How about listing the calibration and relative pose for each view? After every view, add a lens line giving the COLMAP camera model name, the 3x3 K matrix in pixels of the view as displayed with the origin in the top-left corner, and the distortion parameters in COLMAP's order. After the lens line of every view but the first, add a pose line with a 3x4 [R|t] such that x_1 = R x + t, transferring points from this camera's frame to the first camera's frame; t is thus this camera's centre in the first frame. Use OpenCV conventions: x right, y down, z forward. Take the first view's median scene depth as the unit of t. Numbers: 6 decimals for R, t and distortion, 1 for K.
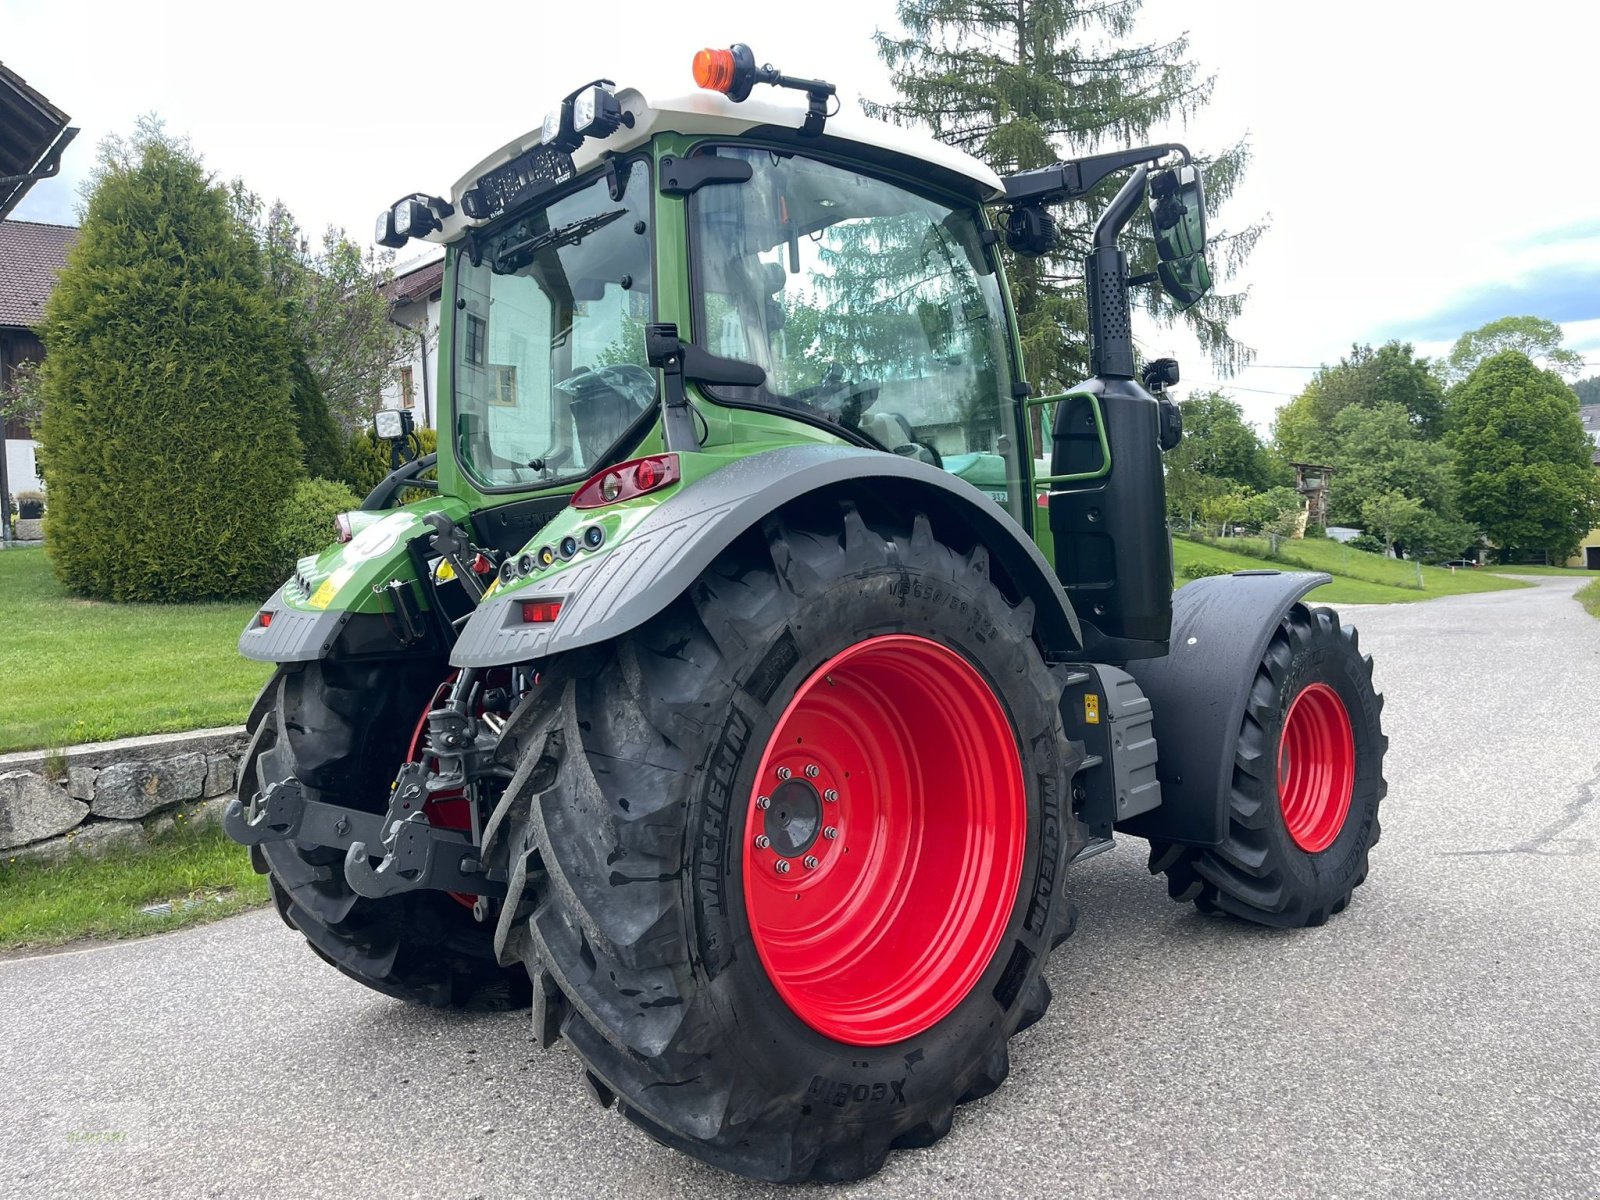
lens RADIAL K [[1214.7, 0, 831.7], [0, 1214.7, 586.1], [0, 0, 1]] dist [0.078191, -0.087267]
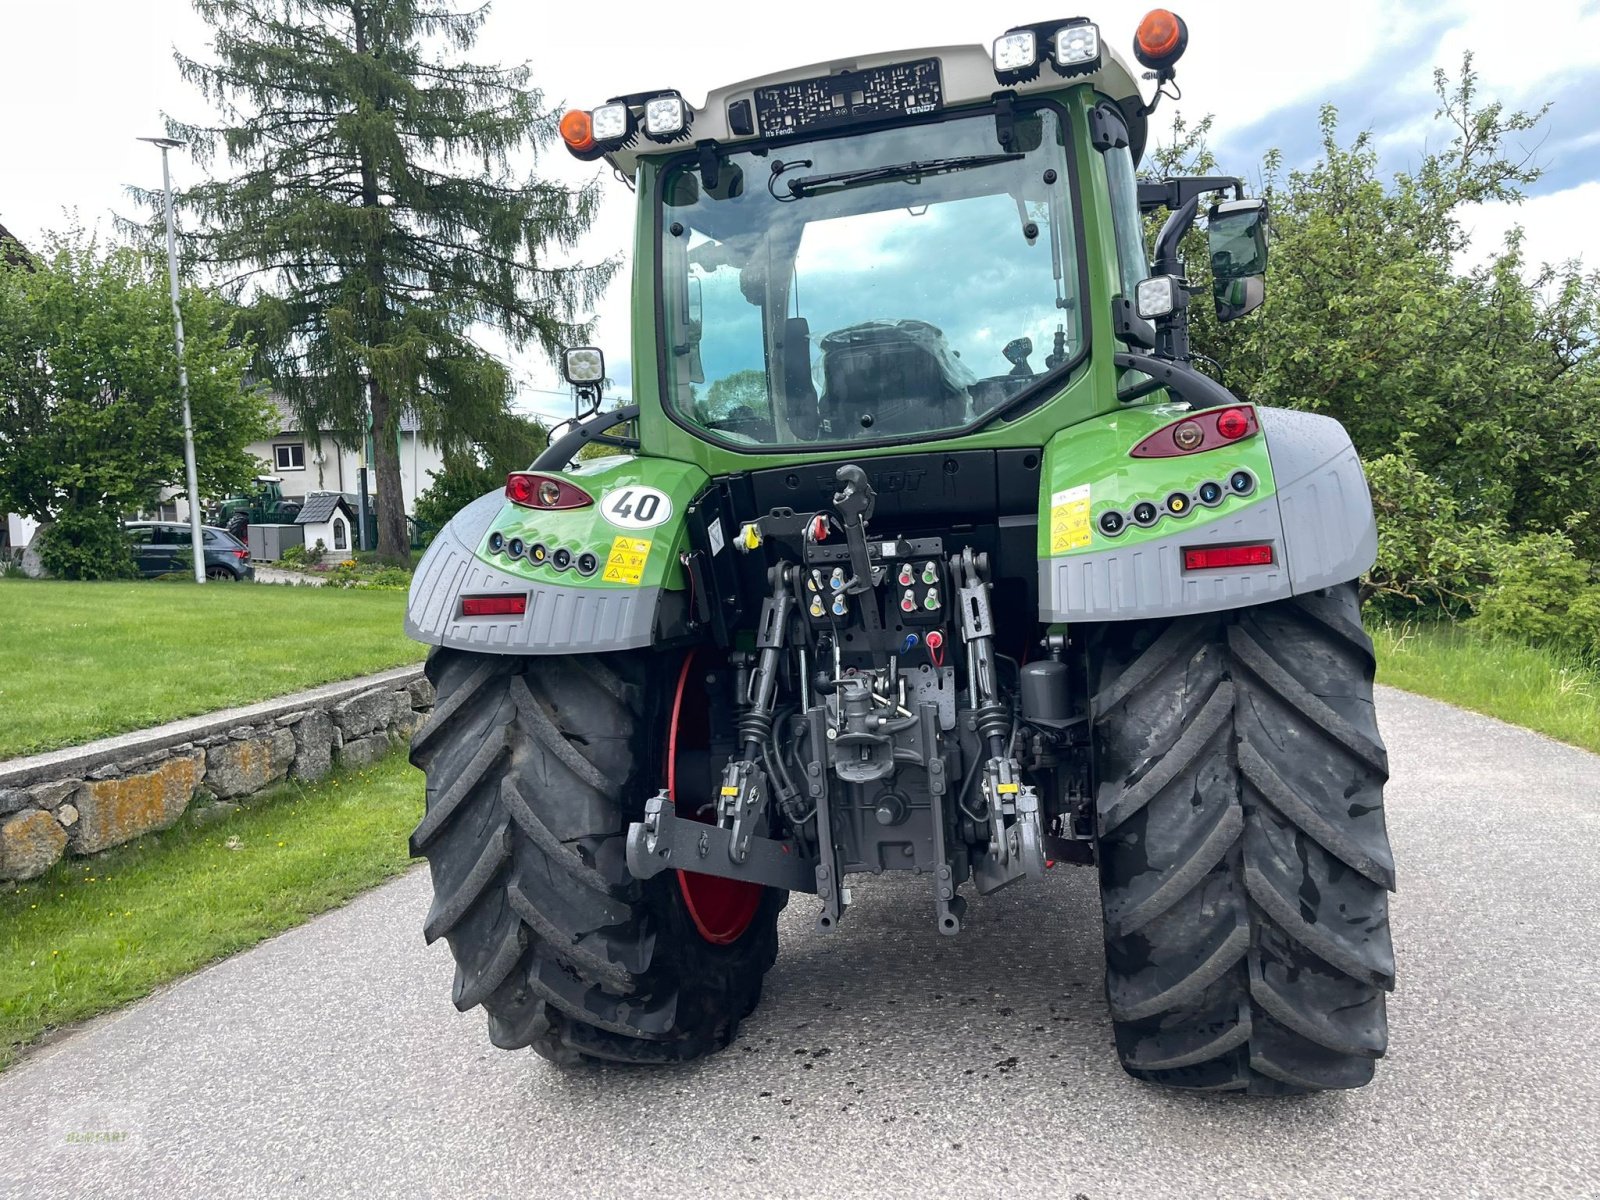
lens RADIAL K [[1218.7, 0, 809.7], [0, 1218.7, 605.6], [0, 0, 1]] dist [0.075105, -0.101461]
pose [[0.832814, -0.027894, 0.552850, -0.689440], [0.031711, 0.999494, 0.002659, 0.030592], [-0.552644, 0.015317, 0.833276, 0.238475]]
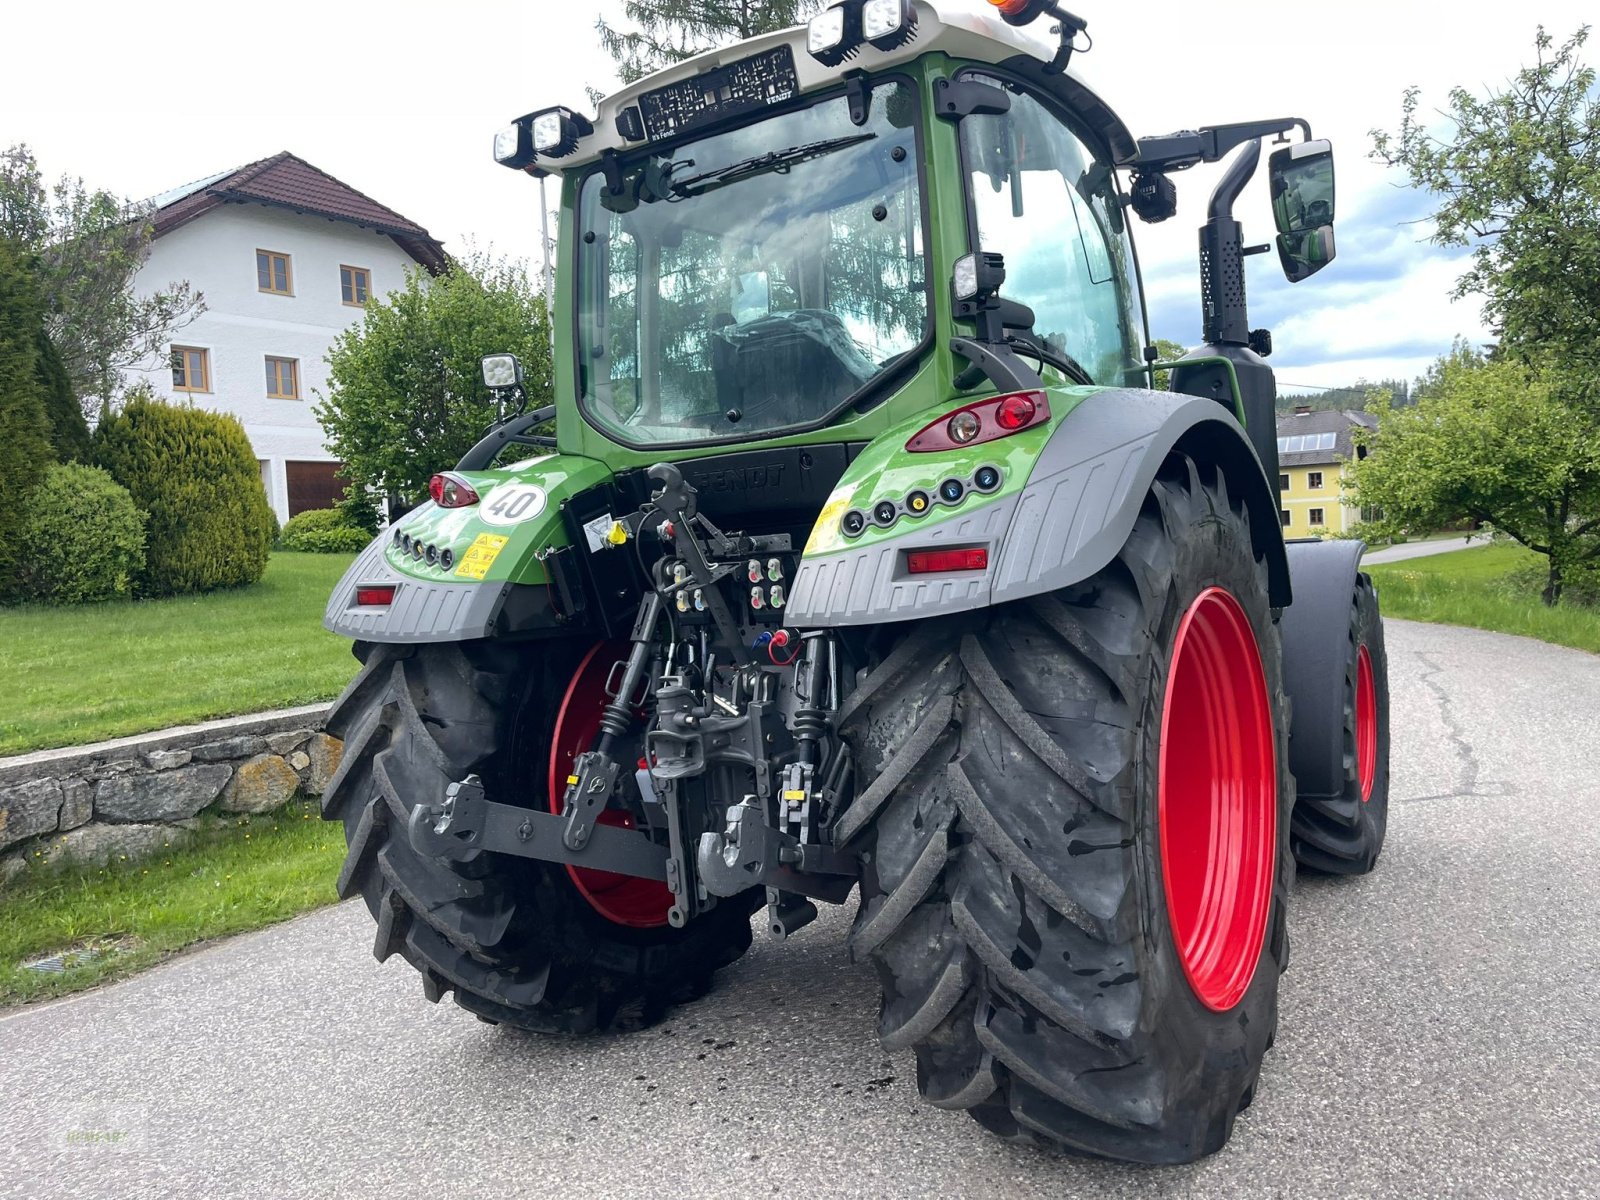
lens RADIAL K [[1212.6, 0, 820.4], [0, 1212.6, 581.4], [0, 0, 1]] dist [0.078095, -0.105213]
pose [[0.967277, -0.015357, 0.253256, -0.360767], [0.017338, 0.999834, -0.005591, 0.026070], [-0.253128, 0.009799, 0.967383, 0.102469]]
